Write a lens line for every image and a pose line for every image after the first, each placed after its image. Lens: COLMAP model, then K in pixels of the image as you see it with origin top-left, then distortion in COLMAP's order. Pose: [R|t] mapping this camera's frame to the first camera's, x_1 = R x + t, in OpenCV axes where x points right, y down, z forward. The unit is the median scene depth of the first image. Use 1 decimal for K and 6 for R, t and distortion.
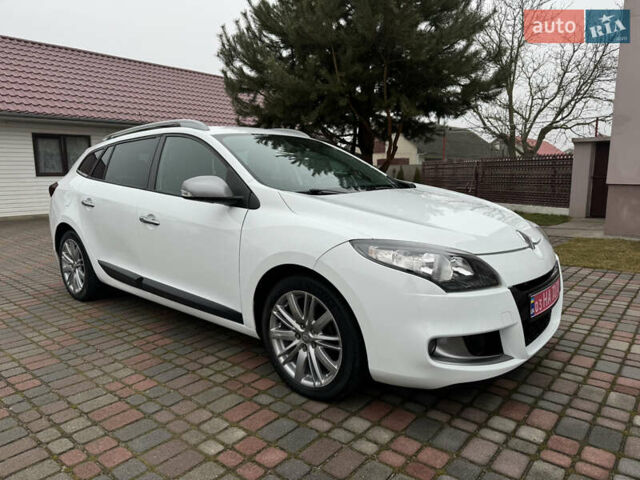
lens RADIAL K [[450.2, 0, 316.4], [0, 450.2, 243.0], [0, 0, 1]] dist [0.022849, -0.025780]
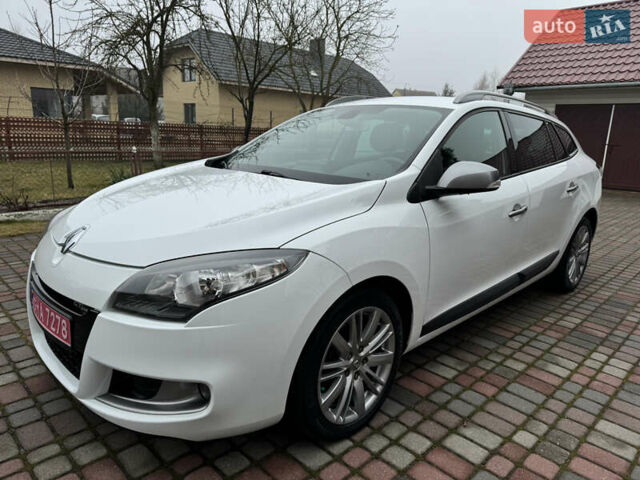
lens RADIAL K [[450.2, 0, 319.5], [0, 450.2, 243.5], [0, 0, 1]] dist [0.022849, -0.025780]
pose [[-0.073172, 0.247039, -0.966239, 1.005918], [-0.192021, 0.947219, 0.256717, -0.241015], [0.978659, 0.204323, -0.021873, 1.218076]]
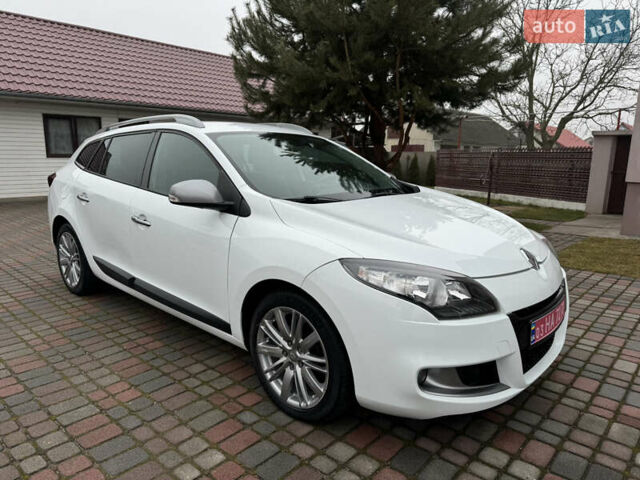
lens RADIAL K [[450.2, 0, 317.8], [0, 450.2, 242.5], [0, 0, 1]] dist [0.022849, -0.025780]
pose [[0.999319, 0.027492, -0.024620, 0.038065], [-0.026566, 0.998956, 0.037162, -0.054689], [0.025616, -0.036483, 0.999006, 0.044355]]
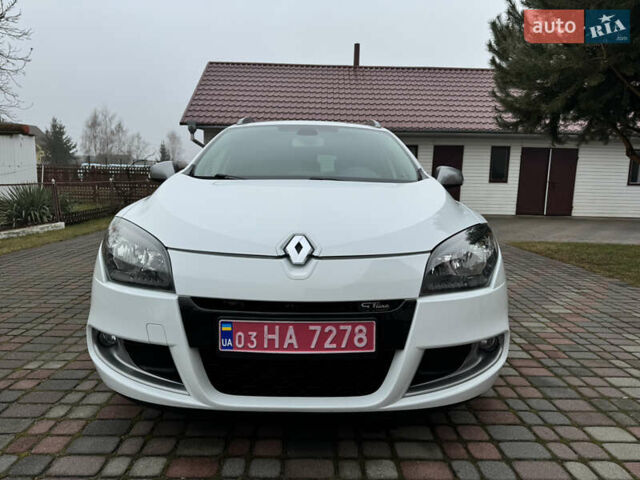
lens RADIAL K [[450.2, 0, 318.8], [0, 450.2, 245.3], [0, 0, 1]] dist [0.022849, -0.025780]
pose [[0.662225, 0.129364, -0.738054, 0.829211], [-0.144921, 0.988498, 0.043230, -0.038428], [0.735157, 0.078332, 0.673355, 0.485051]]
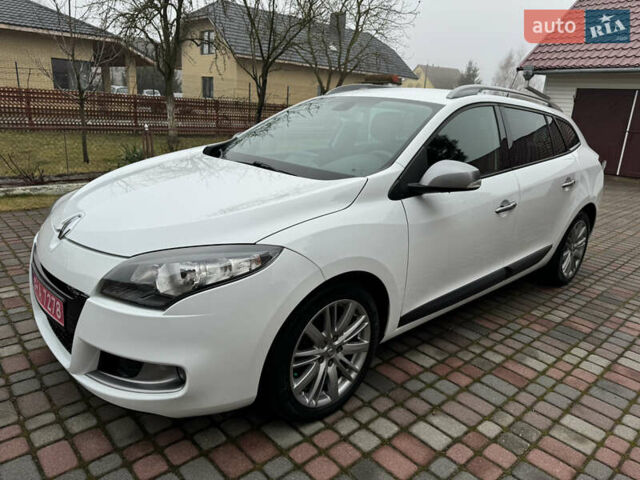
lens RADIAL K [[450.2, 0, 318.0], [0, 450.2, 240.6], [0, 0, 1]] dist [0.022849, -0.025780]
pose [[-0.117645, 0.287004, -0.950678, 1.025969], [-0.213303, 0.927678, 0.306456, -0.286856], [0.969877, 0.238836, -0.047918, 1.266867]]
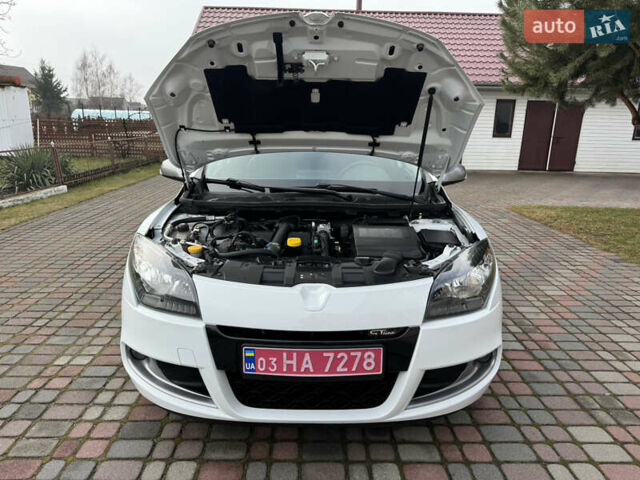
lens RADIAL K [[450.2, 0, 317.2], [0, 450.2, 245.4], [0, 0, 1]] dist [0.022849, -0.025780]
pose [[0.661886, 0.217006, -0.717506, 0.825947], [-0.147038, 0.976170, 0.159598, -0.151608], [0.735042, -0.000135, 0.678022, 0.438018]]
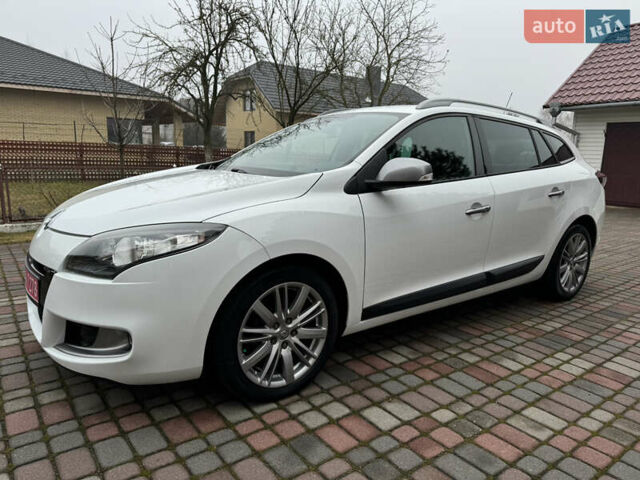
lens RADIAL K [[450.2, 0, 320.3], [0, 450.2, 242.6], [0, 0, 1]] dist [0.022849, -0.025780]
pose [[-0.202633, 0.188518, -0.960937, 1.071822], [-0.181323, 0.957103, 0.226002, -0.233306], [0.962321, 0.220035, -0.159758, 1.438346]]
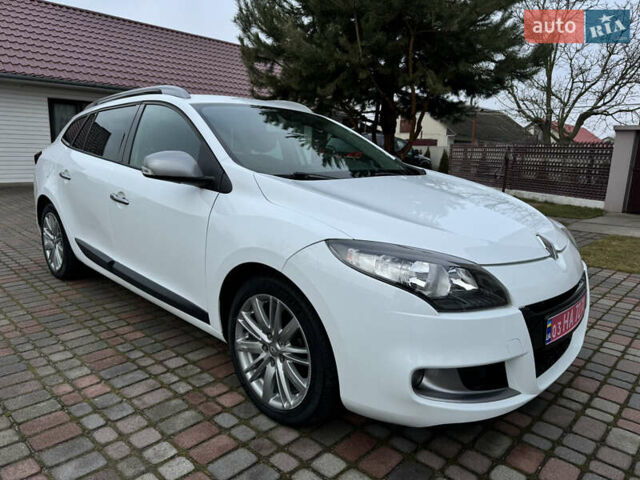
lens RADIAL K [[450.2, 0, 318.1], [0, 450.2, 244.7], [0, 0, 1]] dist [0.022849, -0.025780]
pose [[0.997642, 0.052050, -0.044746, 0.063636], [-0.049665, 0.997366, 0.052859, -0.029607], [0.047379, -0.050512, 0.997599, 0.146343]]
